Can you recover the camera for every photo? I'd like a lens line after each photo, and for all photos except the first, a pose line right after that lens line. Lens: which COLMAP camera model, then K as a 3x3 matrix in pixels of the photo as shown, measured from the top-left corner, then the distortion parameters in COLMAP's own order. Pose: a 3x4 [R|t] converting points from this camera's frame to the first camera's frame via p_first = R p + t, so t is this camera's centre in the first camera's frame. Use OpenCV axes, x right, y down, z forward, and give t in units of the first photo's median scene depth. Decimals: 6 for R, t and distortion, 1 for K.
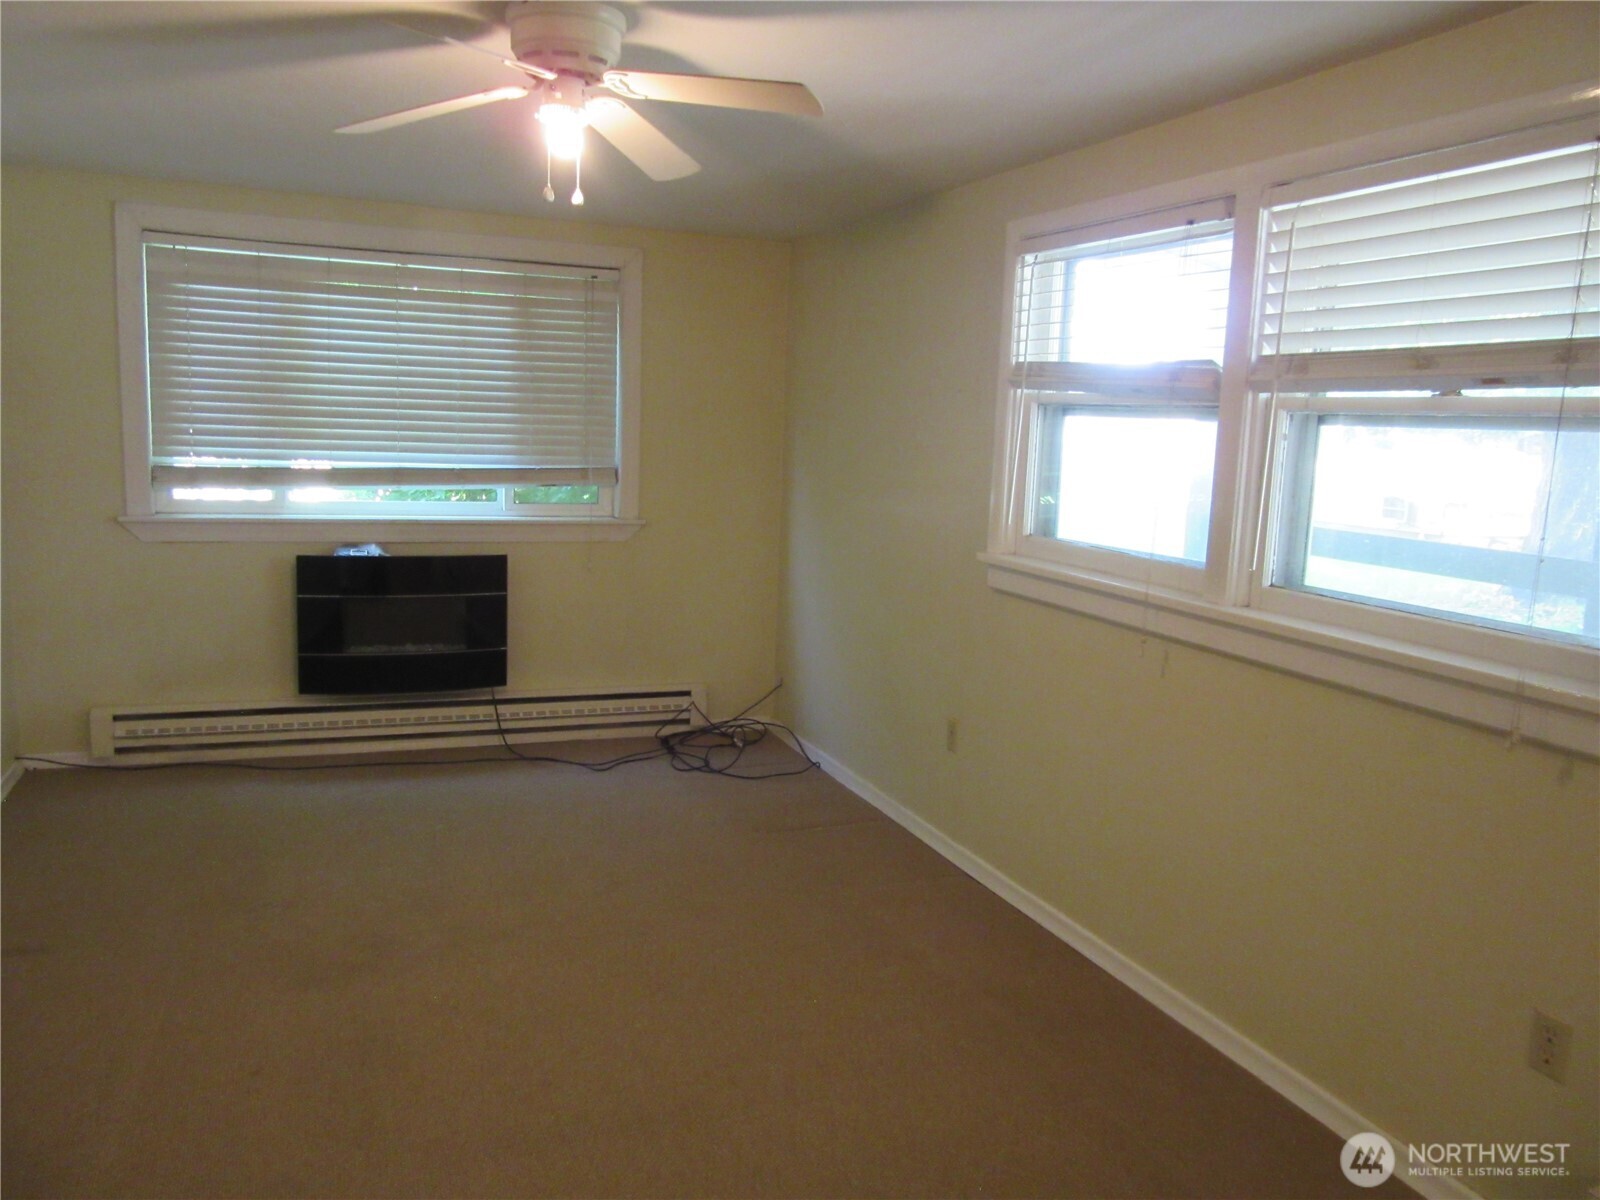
lens RADIAL K [[1199.0, 0, 832.5], [0, 1199.0, 599.4], [0, 0, 1]] dist [-0.014701, 0.000160]
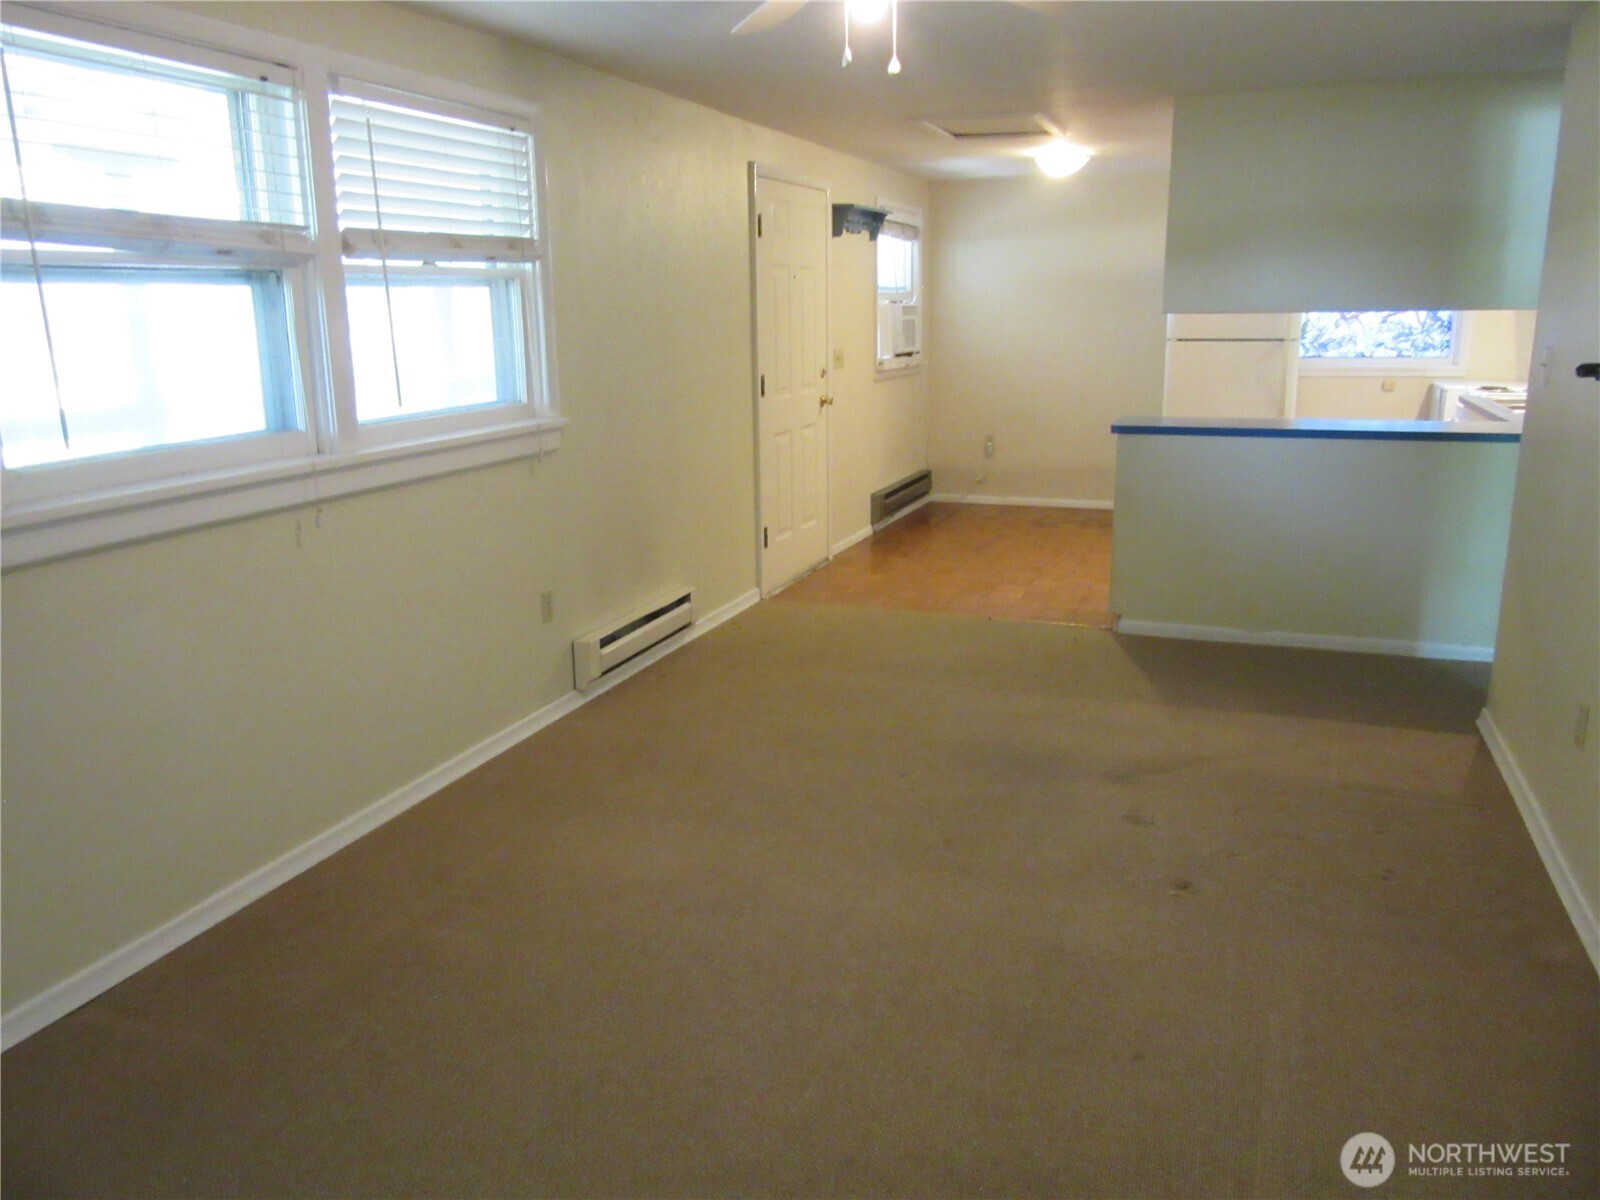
lens RADIAL K [[1199.0, 0, 832.5], [0, 1199.0, 599.4], [0, 0, 1]] dist [-0.014701, 0.000160]
pose [[-0.729834, -0.204075, 0.652453, -0.728517], [0.074223, 0.925107, 0.372381, -0.239544], [-0.679583, 0.320204, -0.660028, 1.402705]]
